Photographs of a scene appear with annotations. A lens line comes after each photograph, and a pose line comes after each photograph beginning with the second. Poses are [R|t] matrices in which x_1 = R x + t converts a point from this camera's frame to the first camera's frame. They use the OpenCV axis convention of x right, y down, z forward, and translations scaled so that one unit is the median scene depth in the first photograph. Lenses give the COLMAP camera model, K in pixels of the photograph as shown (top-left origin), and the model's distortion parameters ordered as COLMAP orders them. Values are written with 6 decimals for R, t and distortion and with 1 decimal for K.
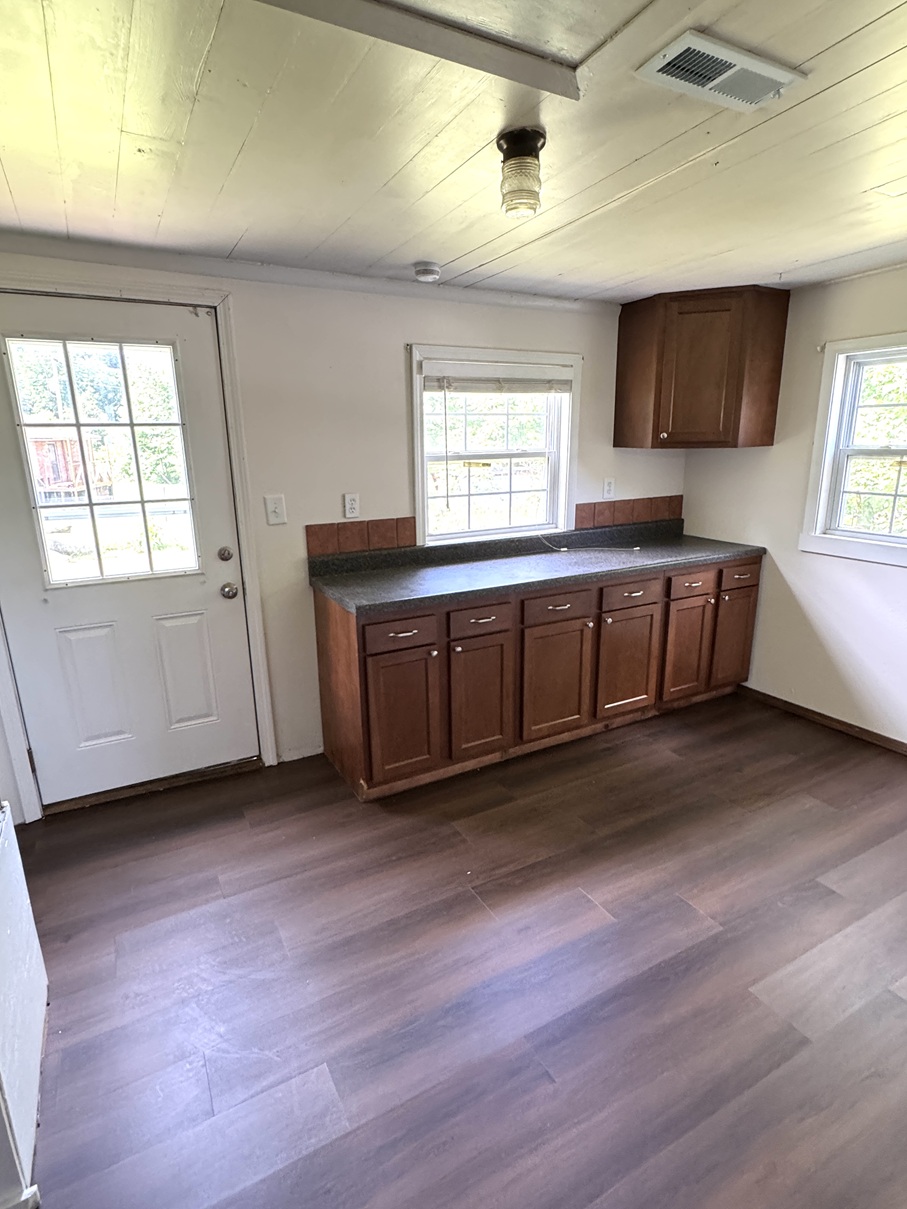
lens RADIAL K [[629.9, 0, 455.6], [0, 629.9, 607.9], [0, 0, 1]] dist [-0.007098, 0.002963]
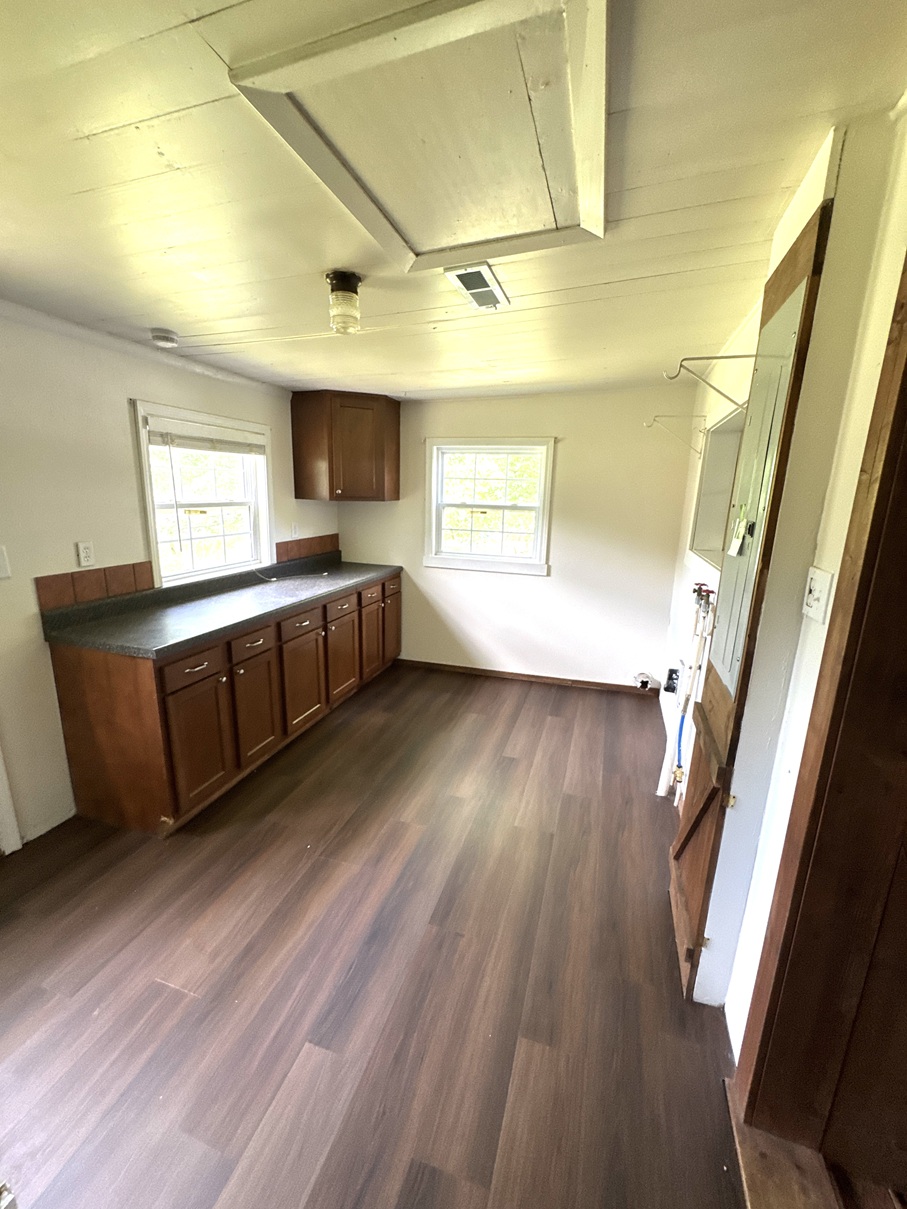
lens RADIAL K [[484.7, 0, 453.0], [0, 484.7, 605.7], [0, 0, 1]] dist [-0.001277, 0.000182]
pose [[0.728581, -0.127024, 0.673079, -0.256331], [0.144330, 0.989062, 0.030426, -0.021641], [-0.669581, 0.074977, 0.738945, 0.060251]]
